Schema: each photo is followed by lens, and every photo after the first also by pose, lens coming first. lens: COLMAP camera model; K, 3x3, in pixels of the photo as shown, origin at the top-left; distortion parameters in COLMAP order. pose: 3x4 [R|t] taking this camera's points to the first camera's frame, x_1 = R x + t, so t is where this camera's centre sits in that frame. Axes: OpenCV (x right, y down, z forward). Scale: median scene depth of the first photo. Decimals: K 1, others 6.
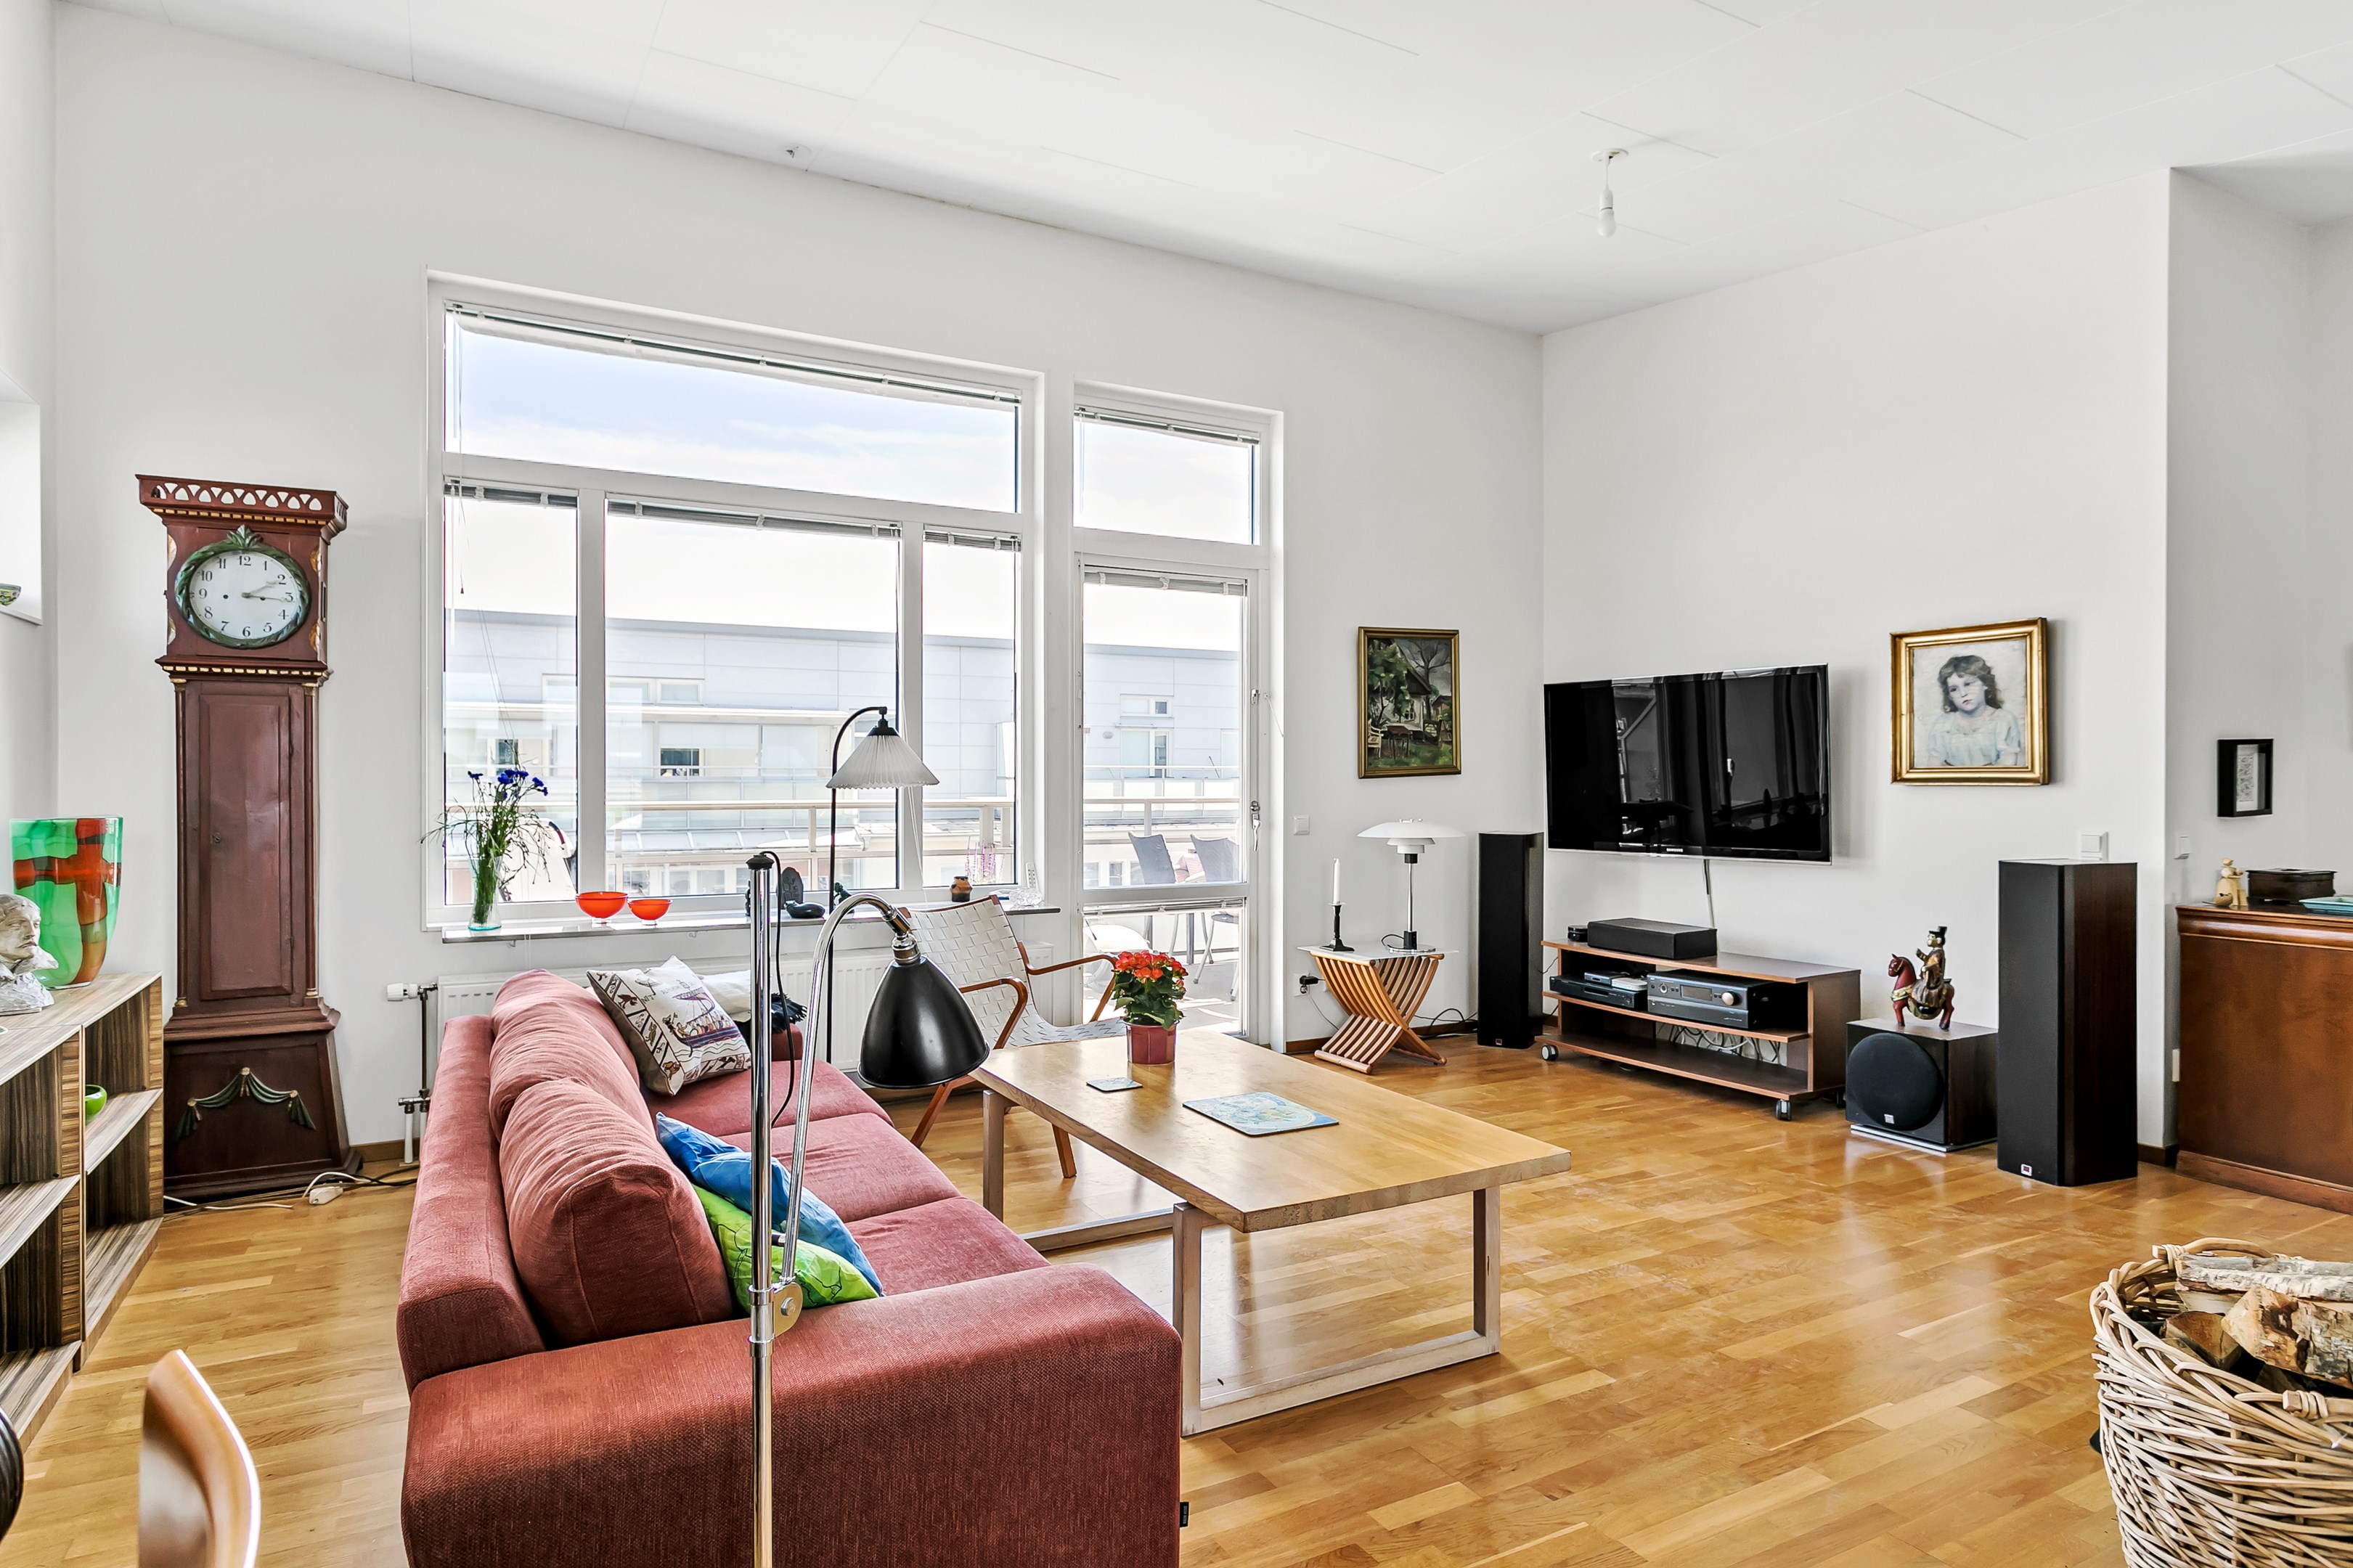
lens RADIAL K [[1305.9, 0, 1176.5], [0, 1305.9, 784.0], [0, 0, 1]] dist [-0.024210, 0.000402]
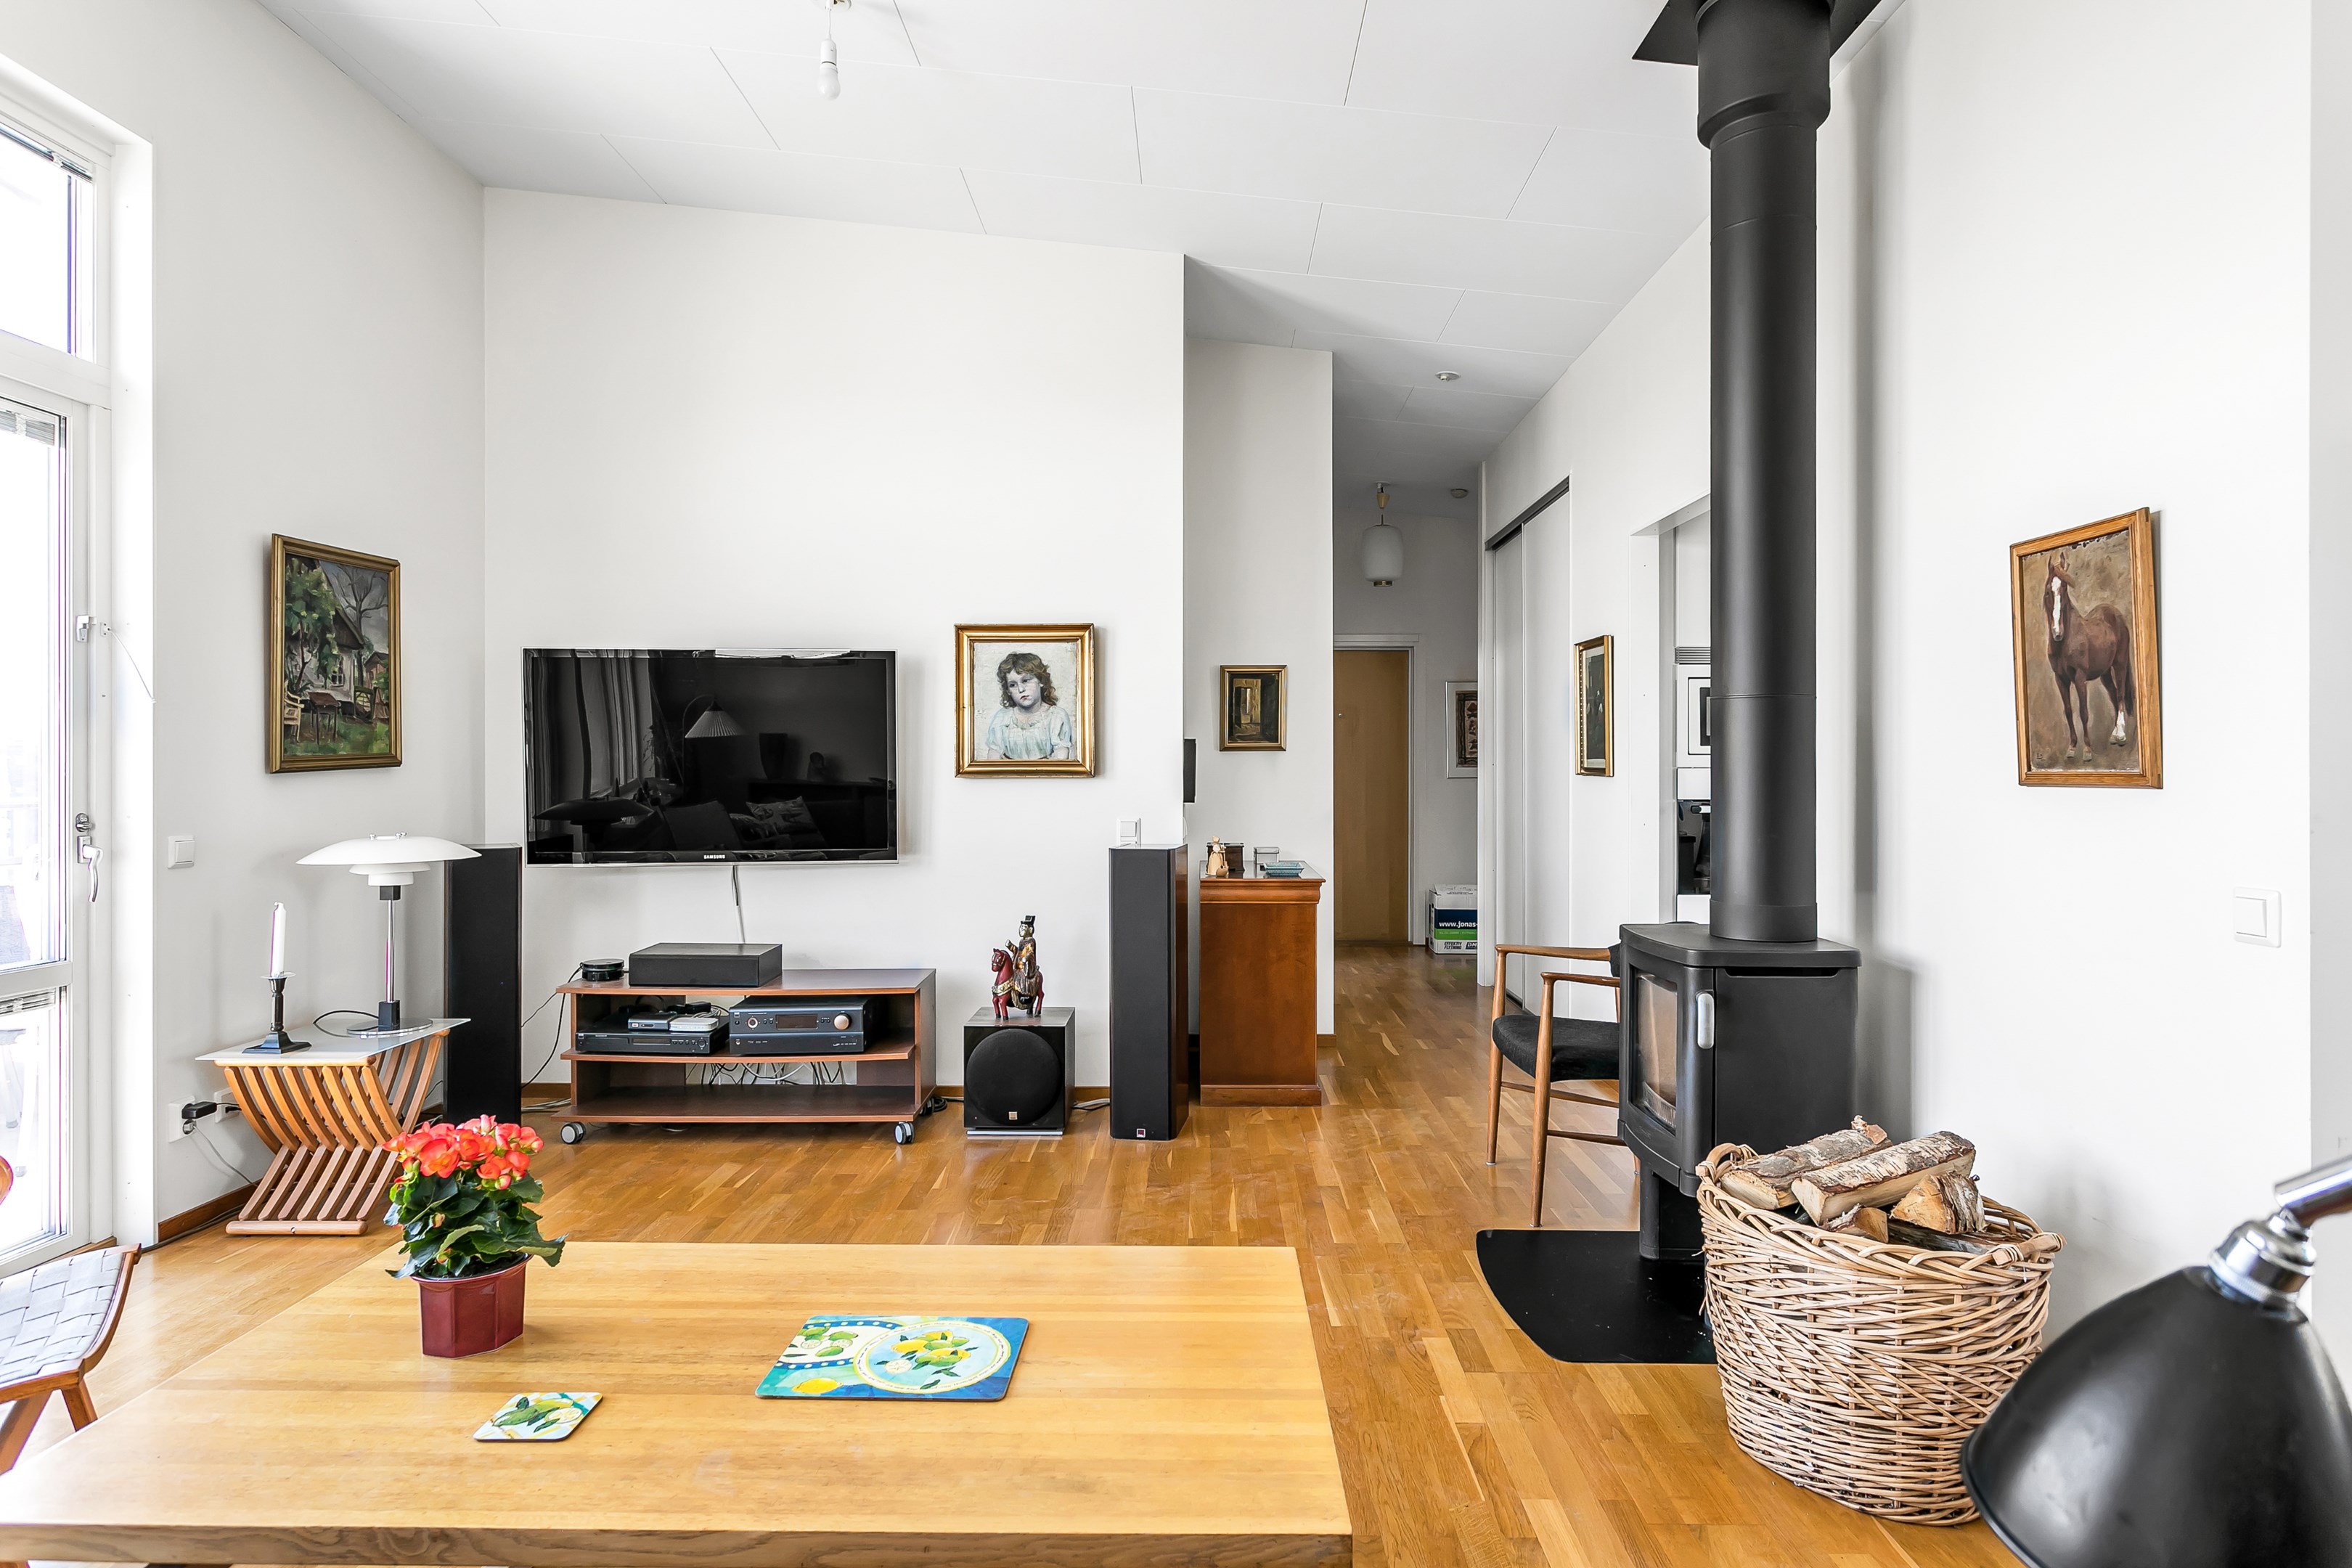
lens RADIAL K [[1283.3, 0, 1186.9], [0, 1283.3, 769.1], [0, 0, 1]] dist [-0.032428, 0.020369]
pose [[0.485131, -0.000458, 0.874442, -0.195813], [0.004947, 0.999985, -0.002221, -0.002730], [-0.874428, 0.005403, 0.485126, 0.333388]]
